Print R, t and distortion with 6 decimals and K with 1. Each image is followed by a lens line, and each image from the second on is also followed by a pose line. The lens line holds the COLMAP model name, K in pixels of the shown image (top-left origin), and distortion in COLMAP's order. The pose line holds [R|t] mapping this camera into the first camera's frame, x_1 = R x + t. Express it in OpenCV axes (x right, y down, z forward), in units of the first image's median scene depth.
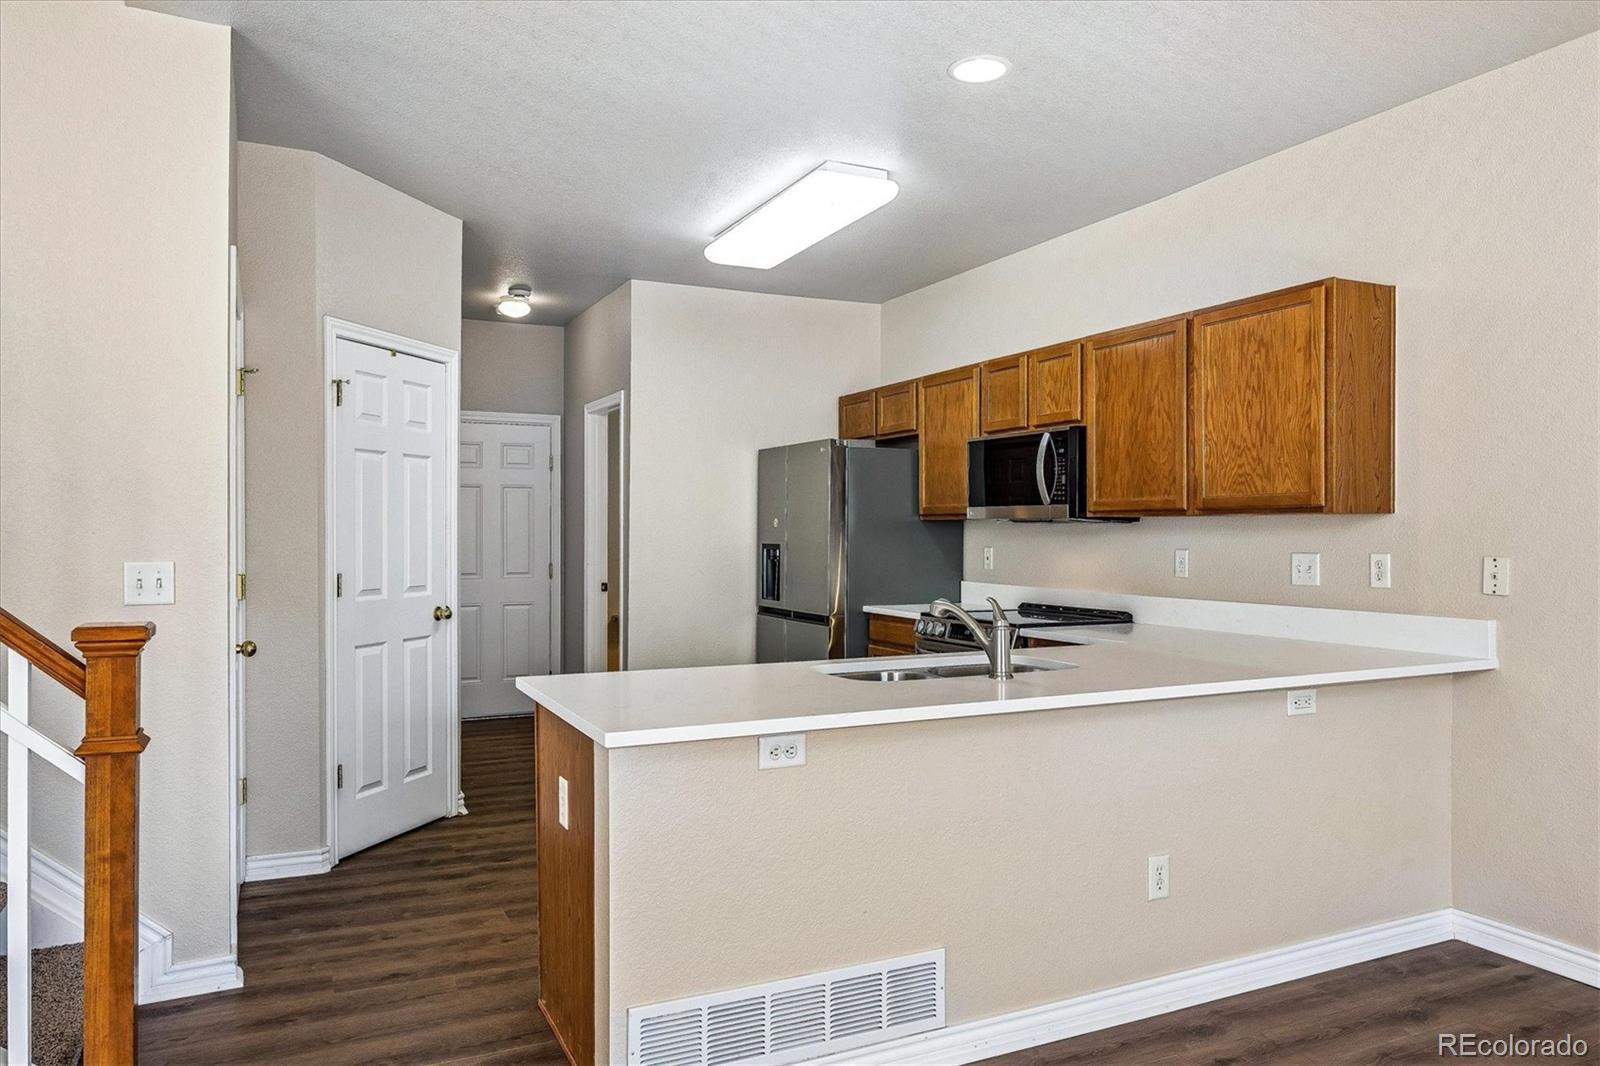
lens RADIAL K [[1088.2, 0, 803.7], [0, 1088.2, 535.5], [0, 0, 1]] dist [-0.005431, 0.000272]
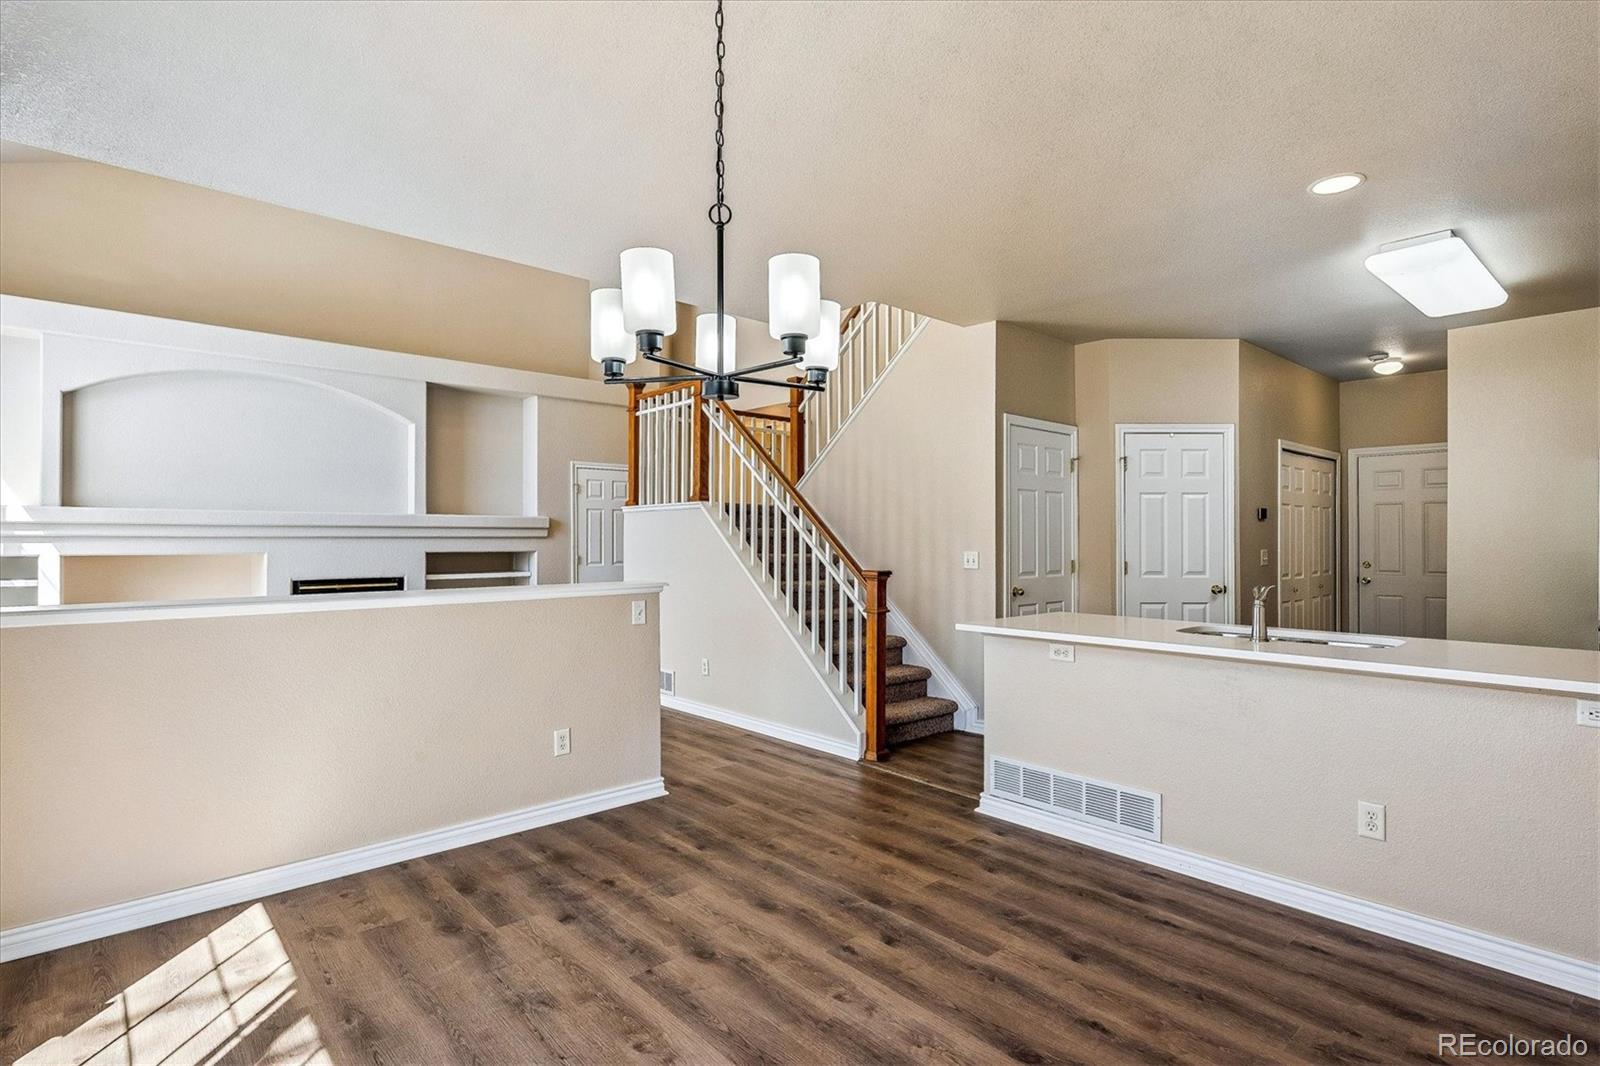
lens RADIAL K [[803.3, 0, 807.1], [0, 803.3, 532.7], [0, 0, 1]] dist [0.000237, -0.000101]
pose [[0.286502, -0.008152, -0.958045, 1.016574], [-0.002562, 0.999954, -0.009274, -0.000162], [0.958076, 0.005111, 0.286468, 0.129491]]
